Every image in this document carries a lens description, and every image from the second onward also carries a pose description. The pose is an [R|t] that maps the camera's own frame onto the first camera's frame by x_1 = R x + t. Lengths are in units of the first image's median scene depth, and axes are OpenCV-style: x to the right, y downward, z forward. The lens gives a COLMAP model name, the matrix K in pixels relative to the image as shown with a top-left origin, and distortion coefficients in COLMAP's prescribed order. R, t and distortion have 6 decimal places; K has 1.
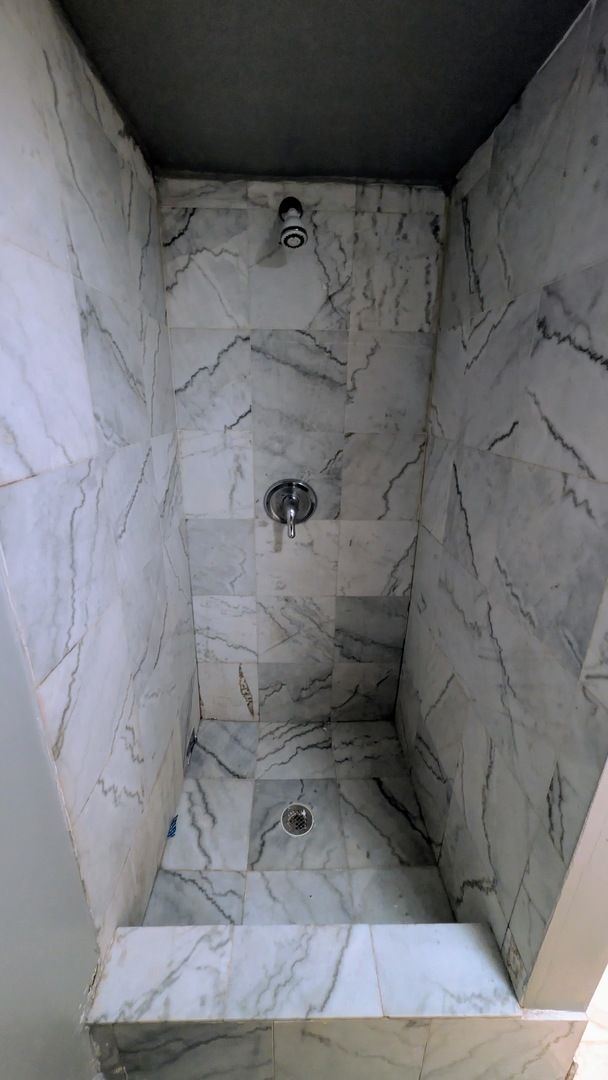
lens RADIAL K [[403.1, 0, 304.0], [0, 403.1, 540.0], [0, 0, 1]] dist [-0.000174, 0.000007]
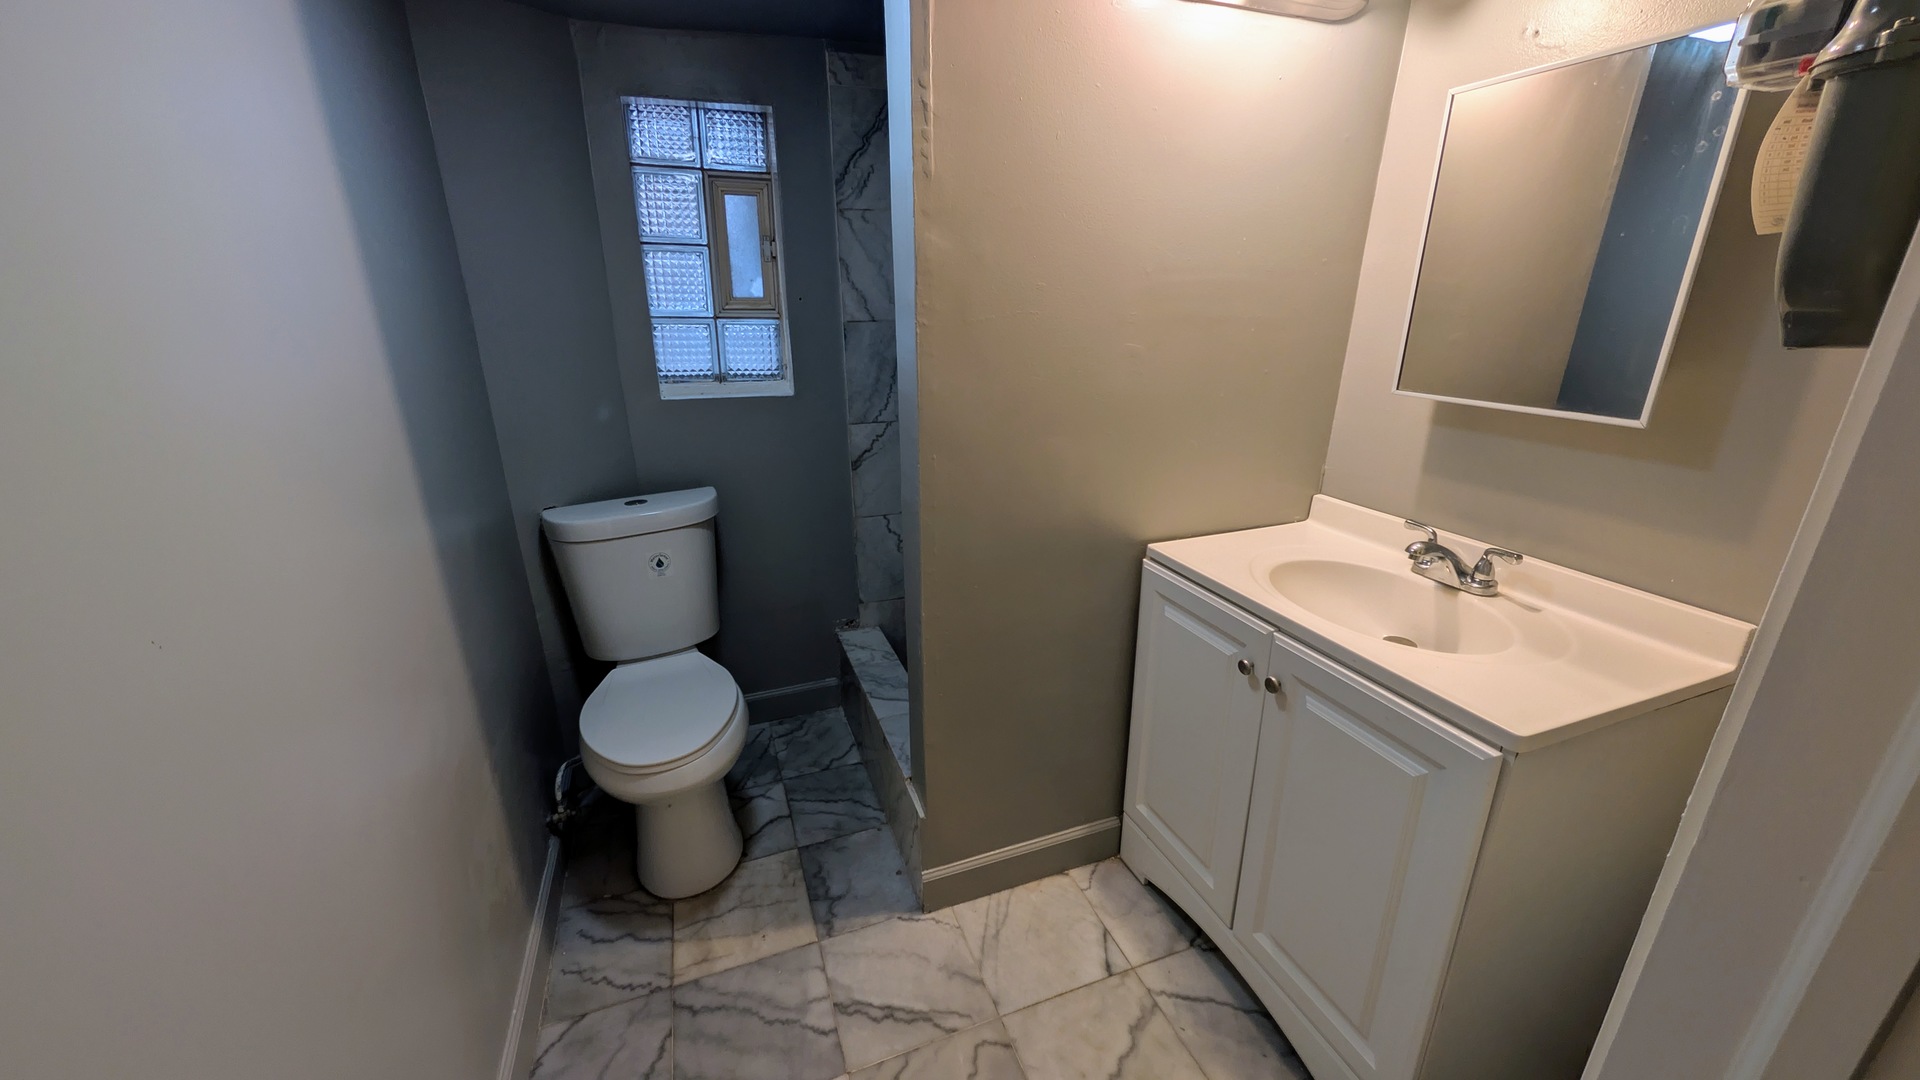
lens RADIAL K [[716.5, 0, 960.0], [0, 716.5, 540.0], [0, 0, 1]] dist [-0.000174, 0.000007]
pose [[0.335890, 0.283932, -0.898087, 2.309808], [-0.296383, 0.936910, 0.185356, 0.060190], [0.894055, 0.203919, 0.398851, 0.139309]]
